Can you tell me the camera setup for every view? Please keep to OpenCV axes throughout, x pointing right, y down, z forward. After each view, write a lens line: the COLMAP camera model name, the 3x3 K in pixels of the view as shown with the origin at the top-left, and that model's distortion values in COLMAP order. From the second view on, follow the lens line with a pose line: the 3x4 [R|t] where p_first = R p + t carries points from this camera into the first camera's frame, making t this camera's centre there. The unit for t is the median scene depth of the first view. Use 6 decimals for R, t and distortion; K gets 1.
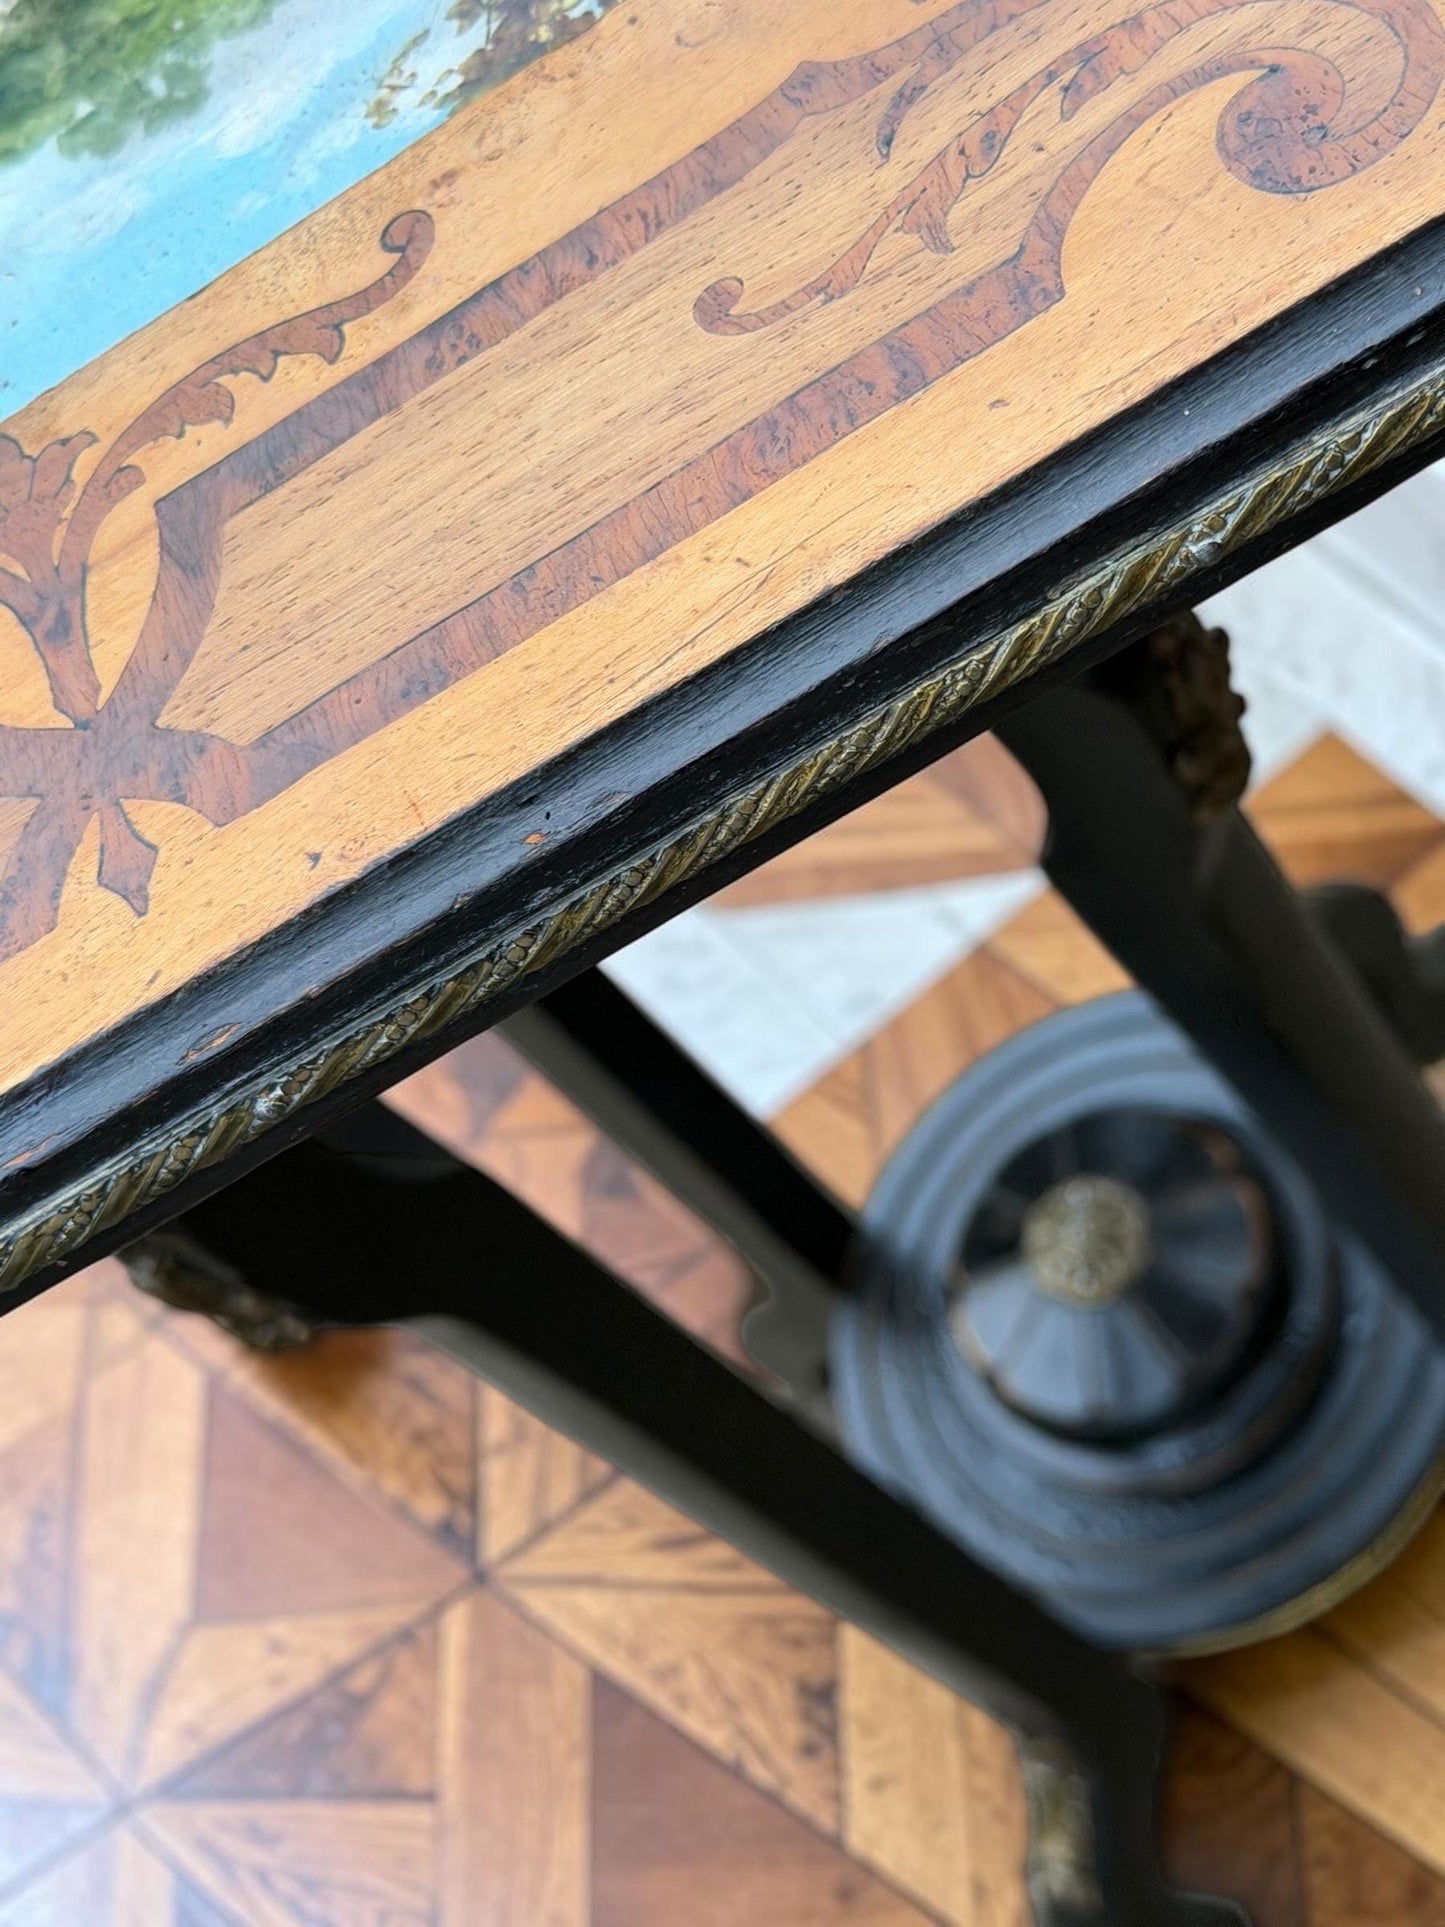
lens RADIAL K [[3173.7, 0, 724.5], [0, 3173.7, 954.1], [0, 0, 1]] dist [0.106056, 0.000000]
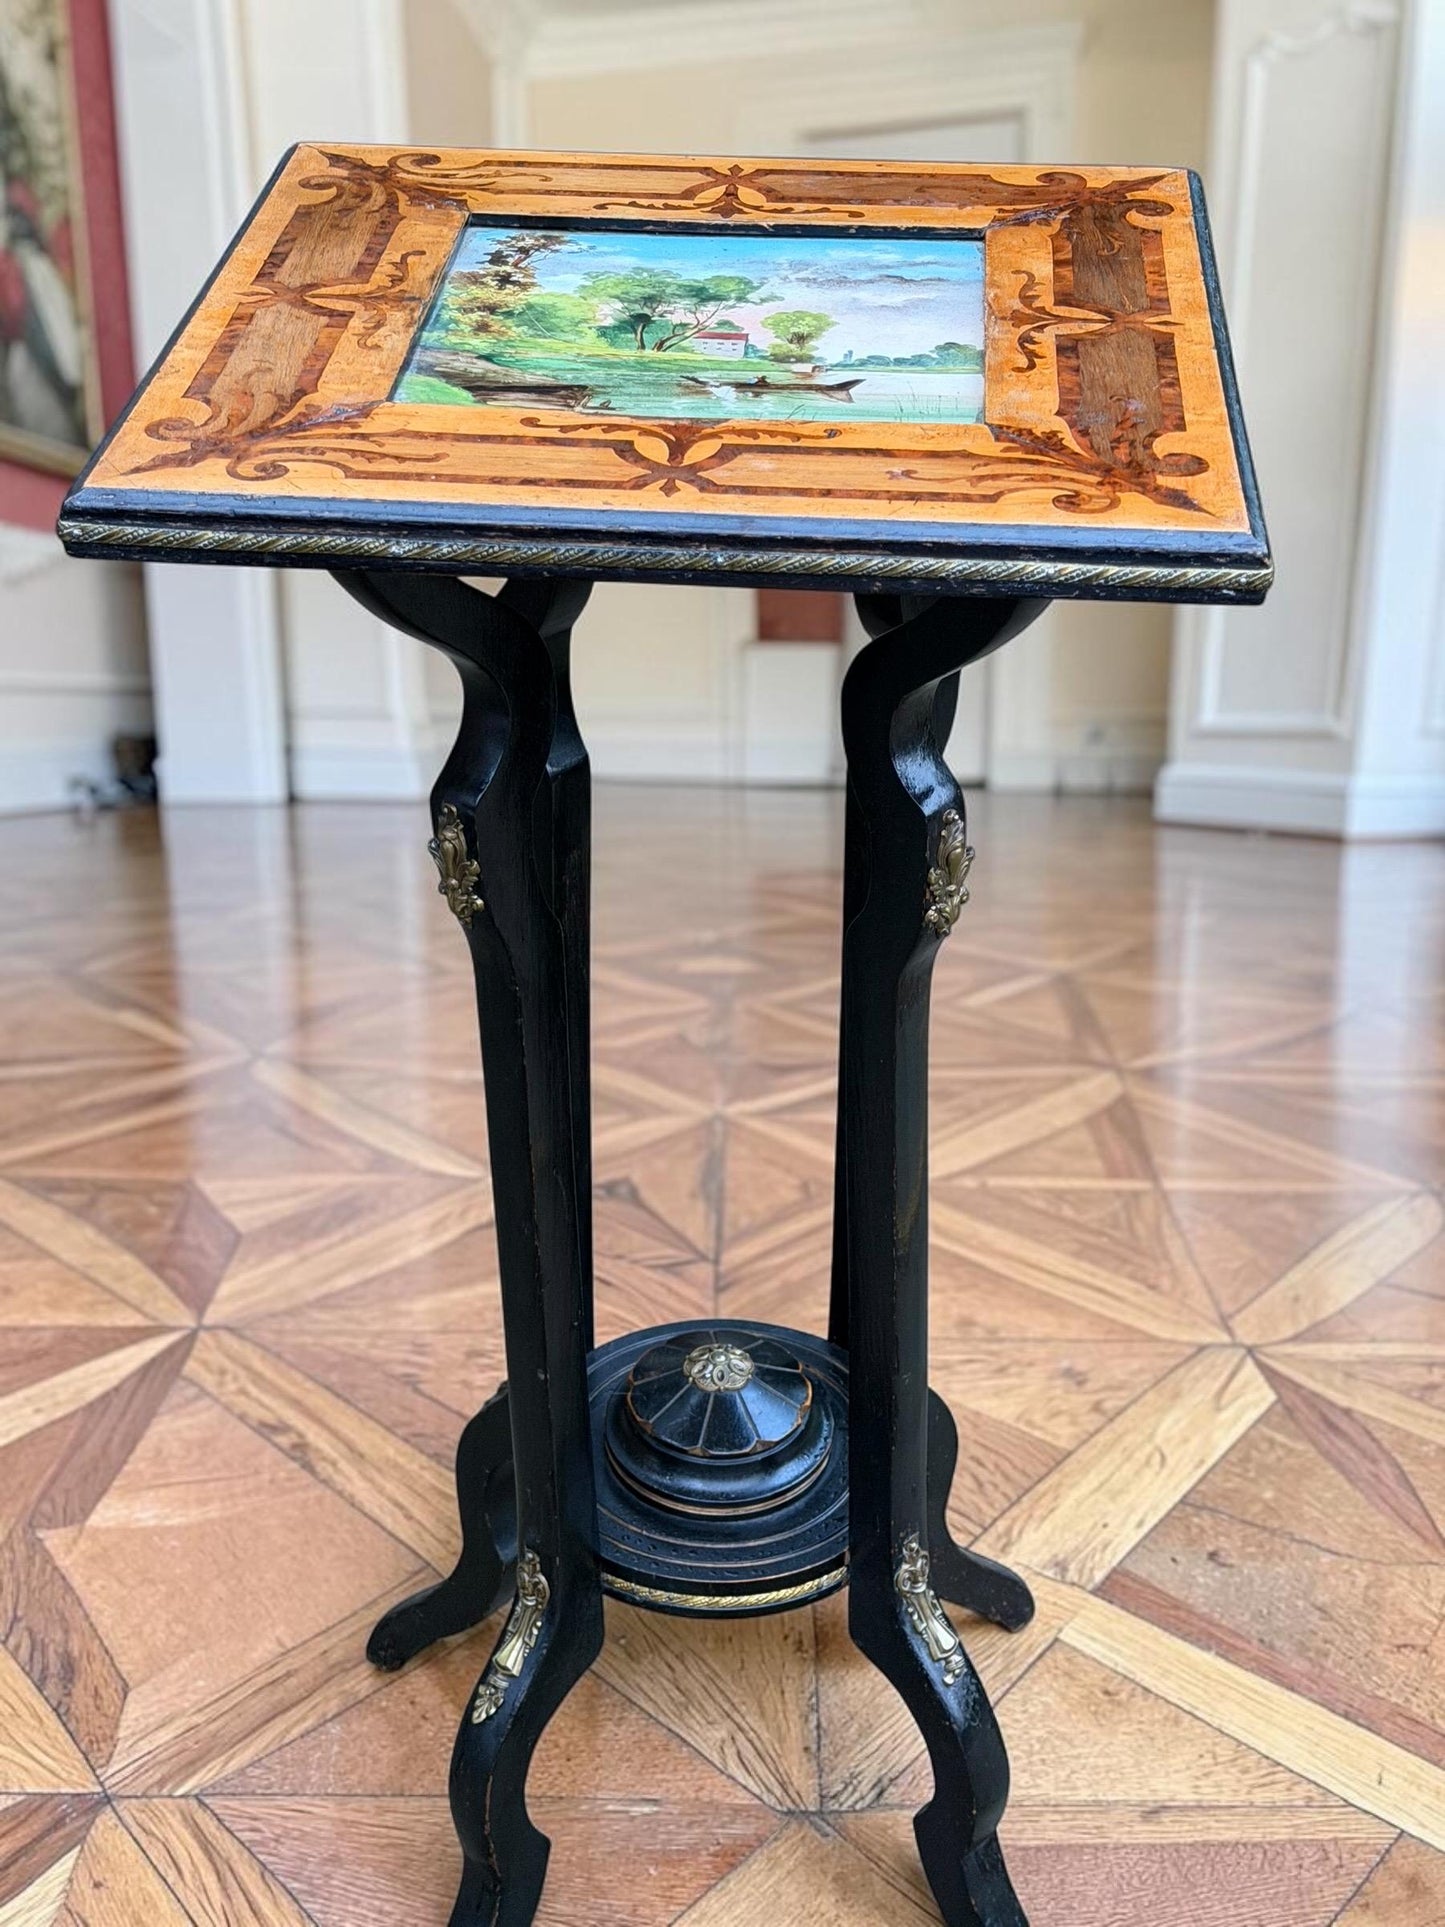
lens RADIAL K [[3024.4, 0, 731.2], [0, 3024.4, 985.4], [0, 0, 1]] dist [0.146407, 0.000000]
pose [[-0.822262, 0.161836, 0.545614, -2.194067], [0.550005, -0.020342, 0.834914, -3.400020], [0.146218, 0.986608, -0.072284, 2.329186]]
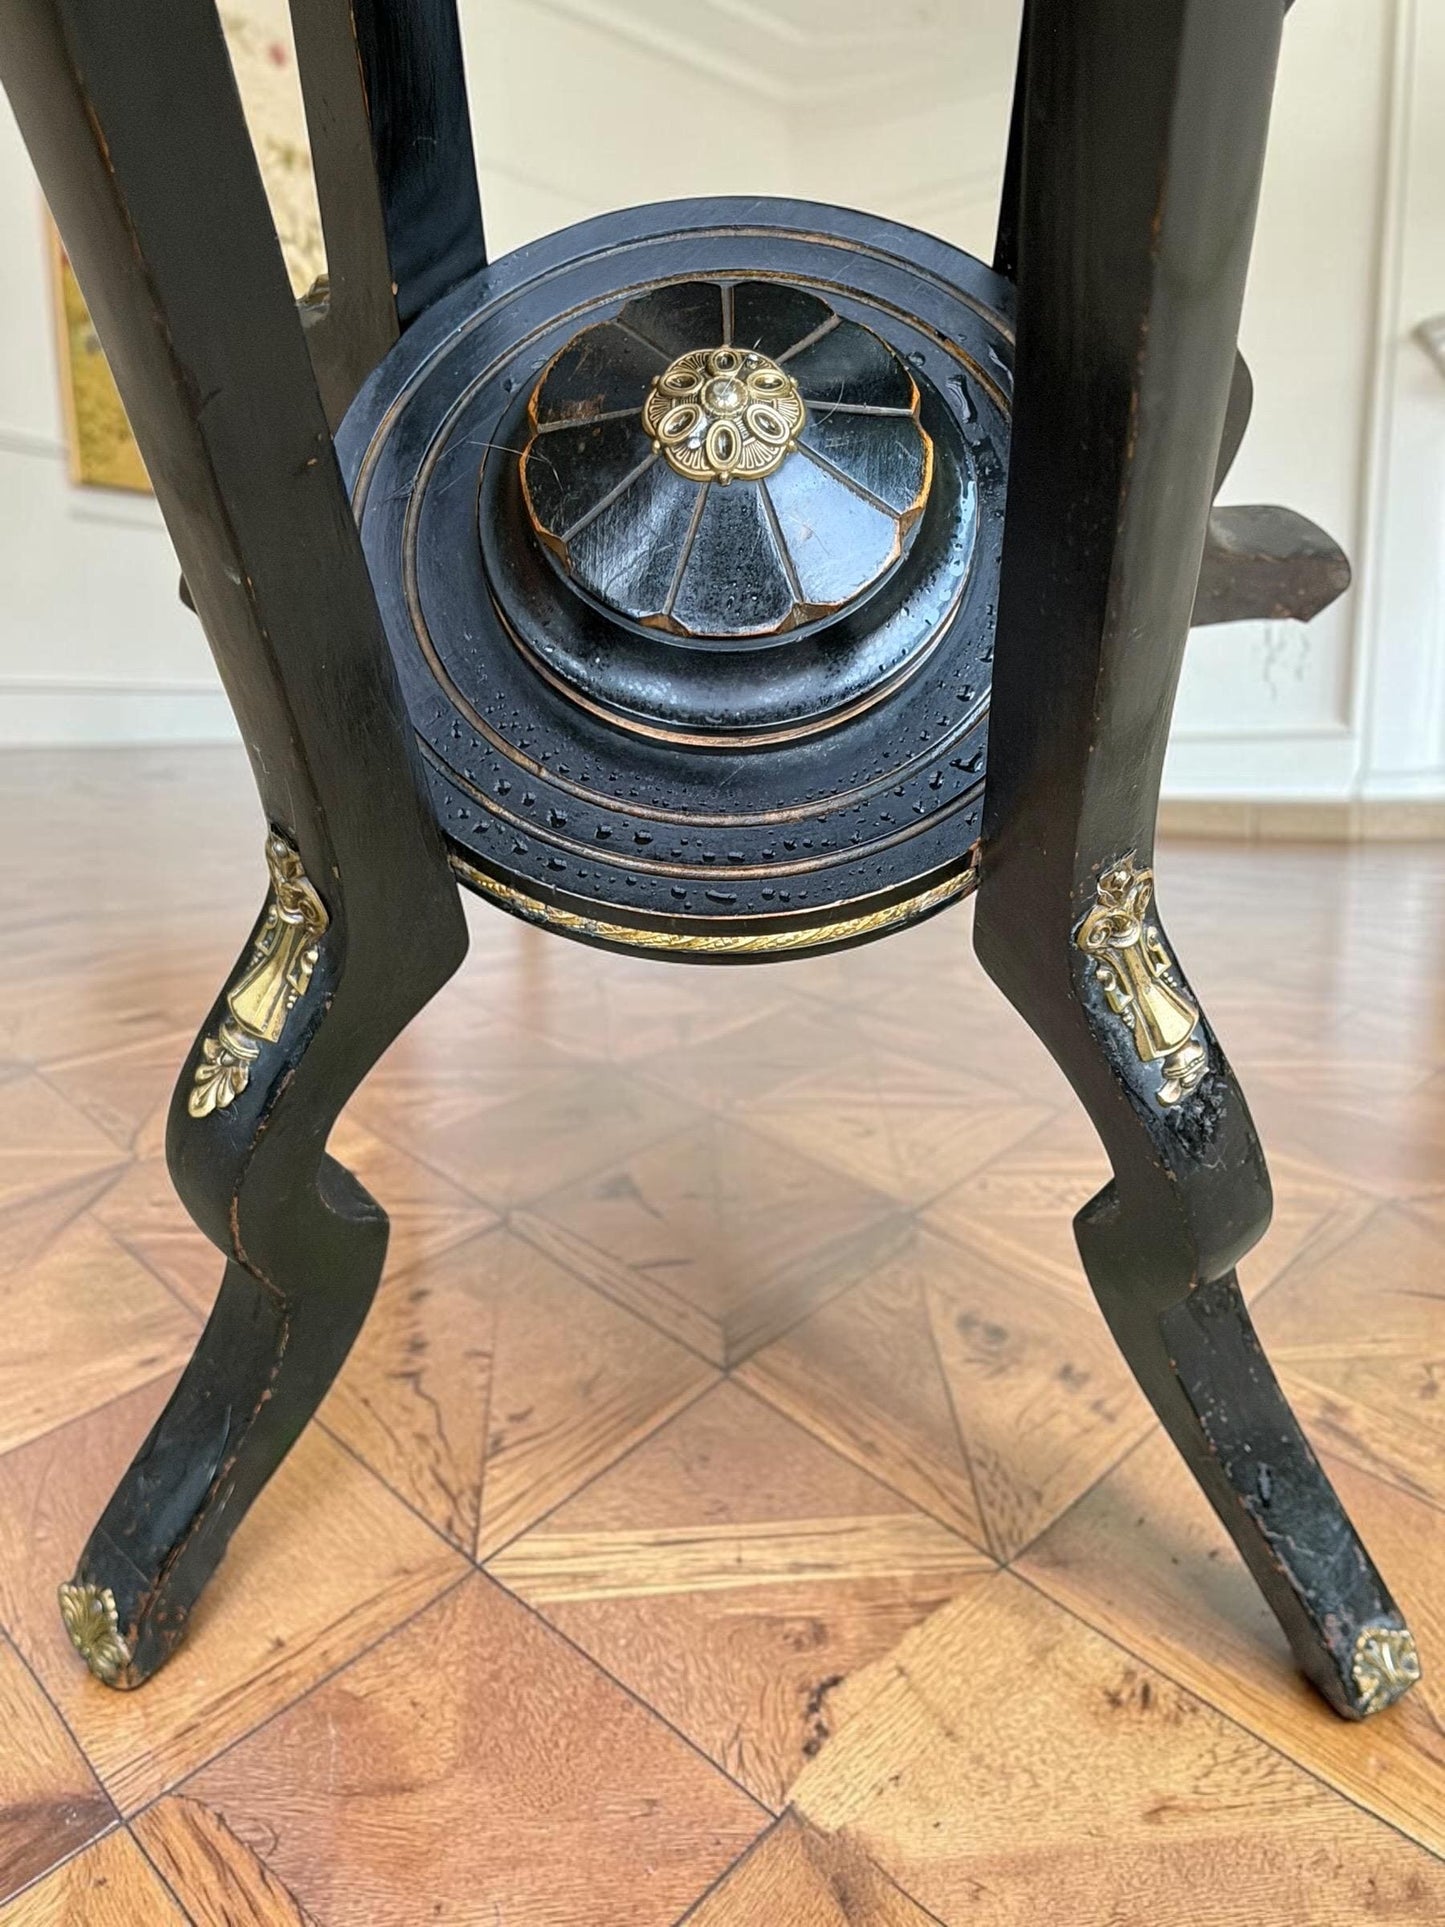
lens RADIAL K [[3024.4, 0, 729.1], [0, 3024.4, 947.2], [0, 0, 1]] dist [0.146407, 0.000000]
pose [[-0.774803, -0.209946, 0.596324, -0.928372], [0.622223, -0.420176, 0.660524, -1.184109], [0.111887, 0.882822, 0.456186, 1.972571]]
